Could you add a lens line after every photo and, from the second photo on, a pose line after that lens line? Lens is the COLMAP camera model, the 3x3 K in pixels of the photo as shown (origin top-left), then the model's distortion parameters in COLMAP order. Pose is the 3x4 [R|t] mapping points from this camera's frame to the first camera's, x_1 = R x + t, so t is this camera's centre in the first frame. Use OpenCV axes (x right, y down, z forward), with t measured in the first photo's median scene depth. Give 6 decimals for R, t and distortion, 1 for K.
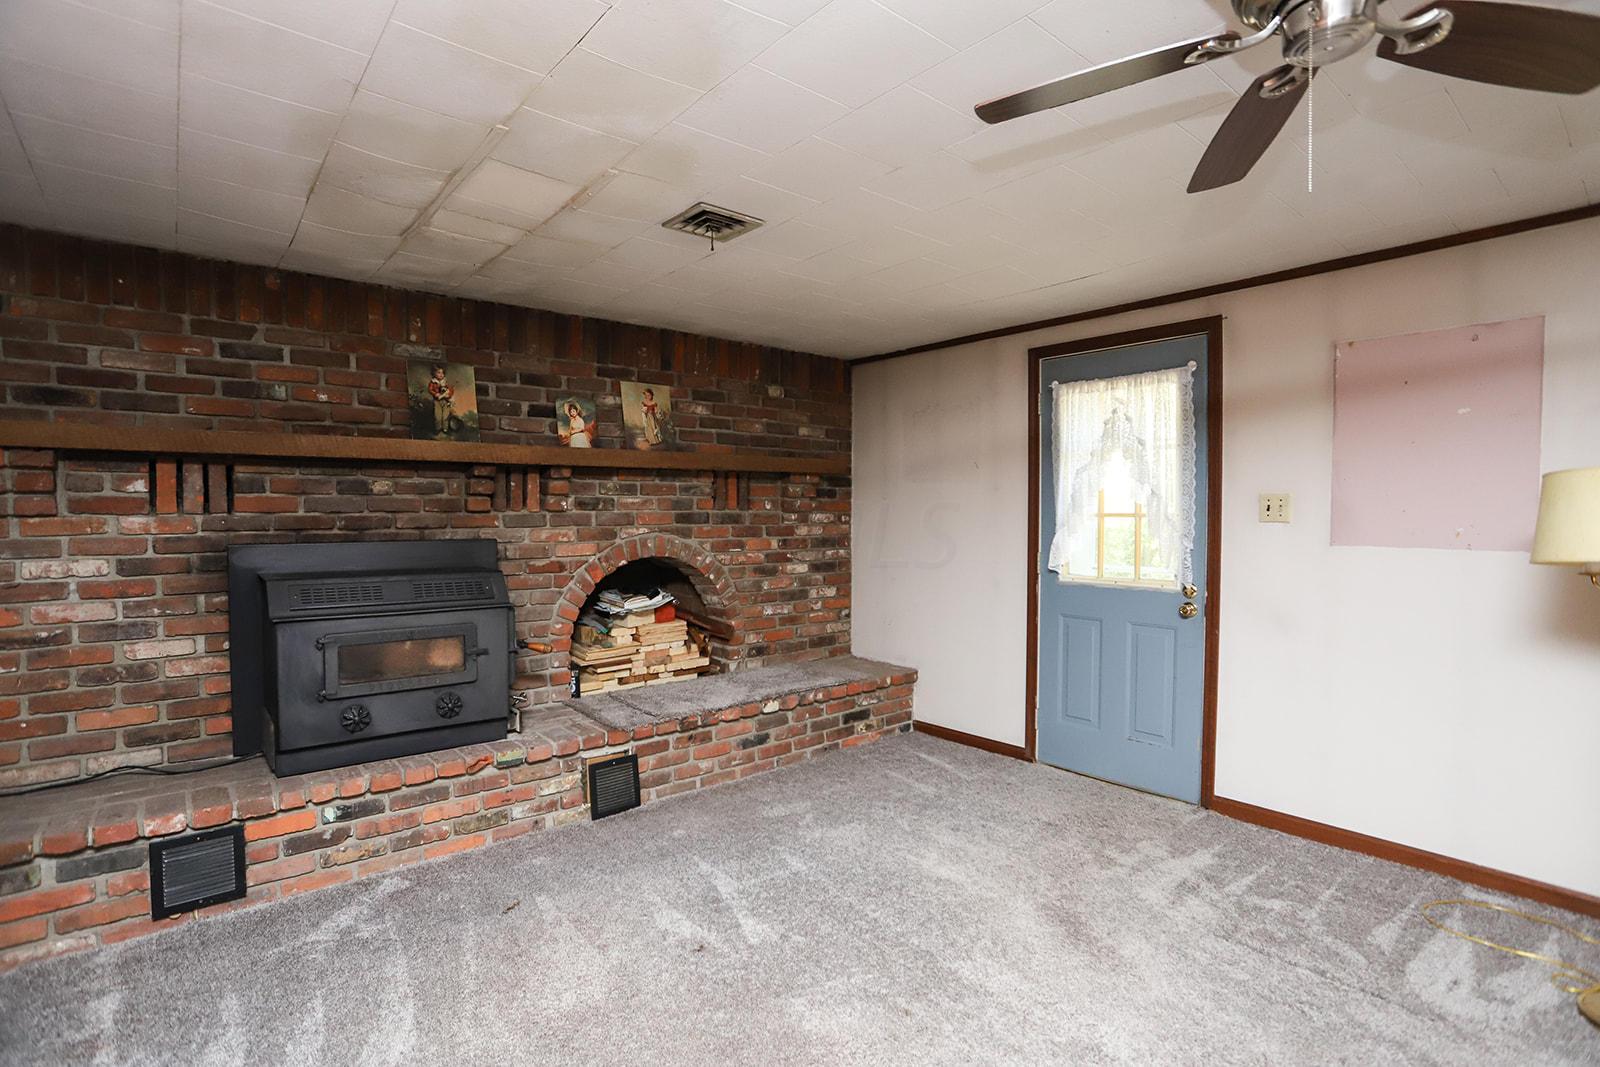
lens RADIAL K [[784.1, 0, 819.1], [0, 784.1, 535.3], [0, 0, 1]] dist [-0.076592, 0.036507]
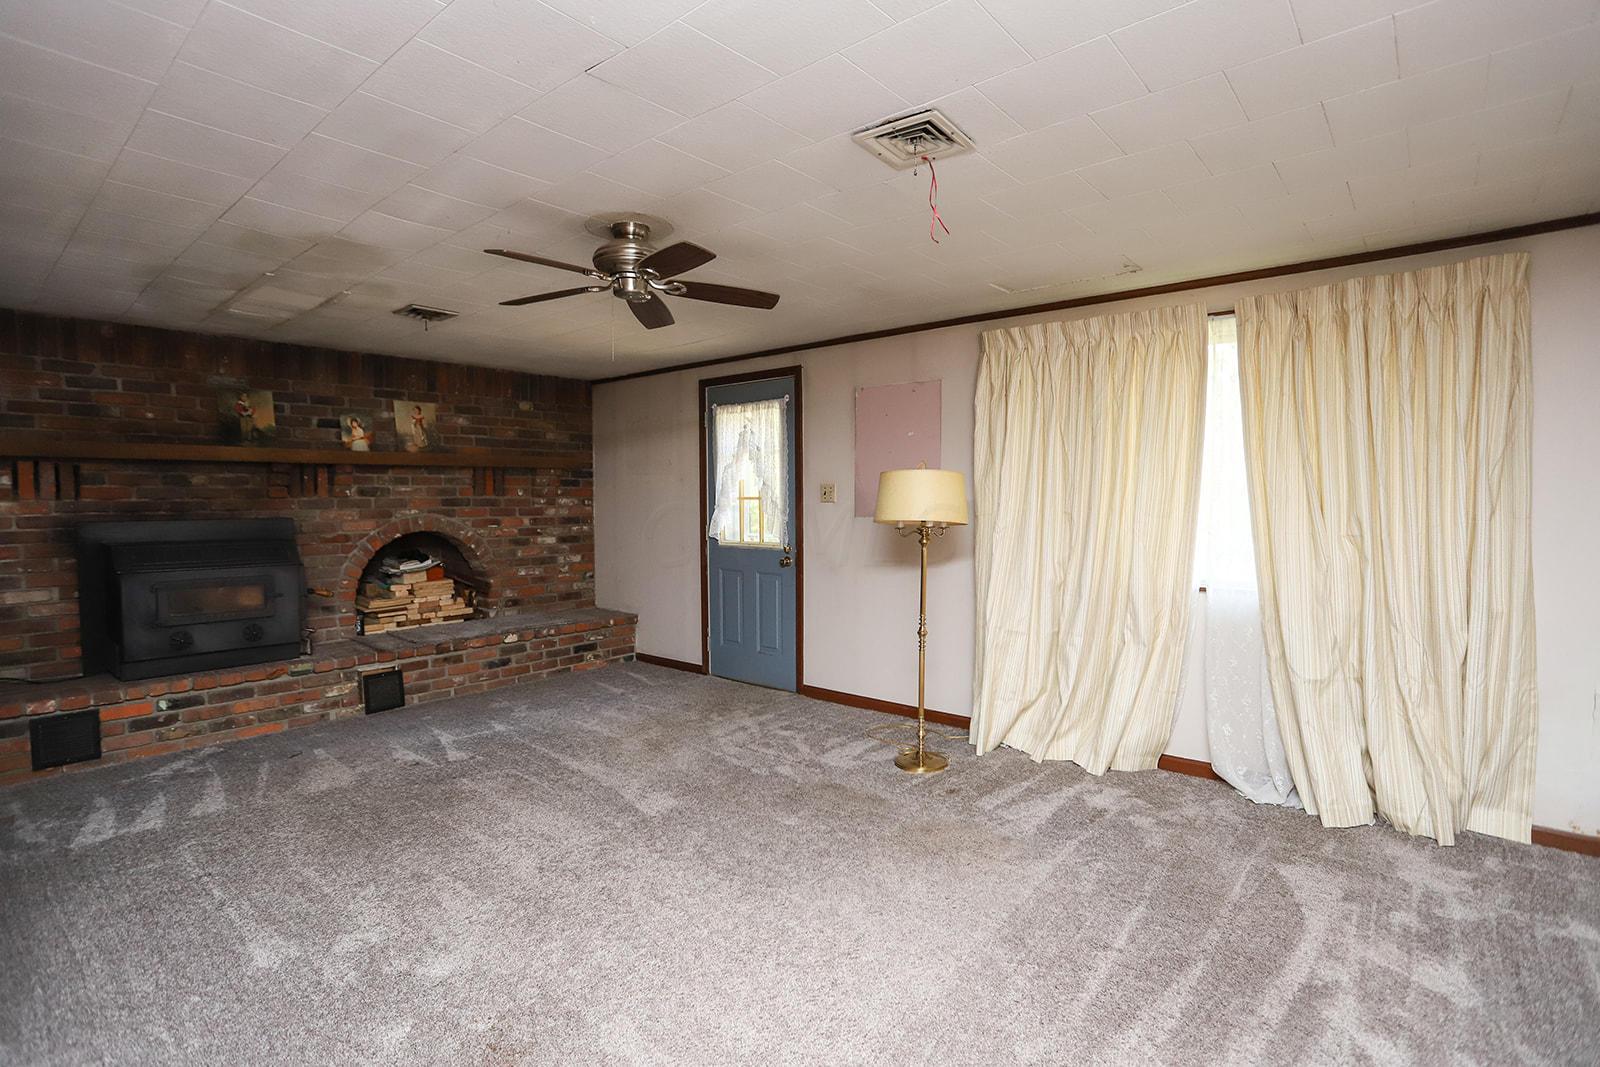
lens RADIAL K [[781.9, 0, 802.7], [0, 781.9, 534.7], [0, 0, 1]] dist [-0.051242, 0.023368]
pose [[0.988667, -0.010064, 0.149789, 0.269410], [0.007411, 0.999806, 0.018263, 0.016560], [-0.149944, -0.016946, 0.988549, -0.474852]]
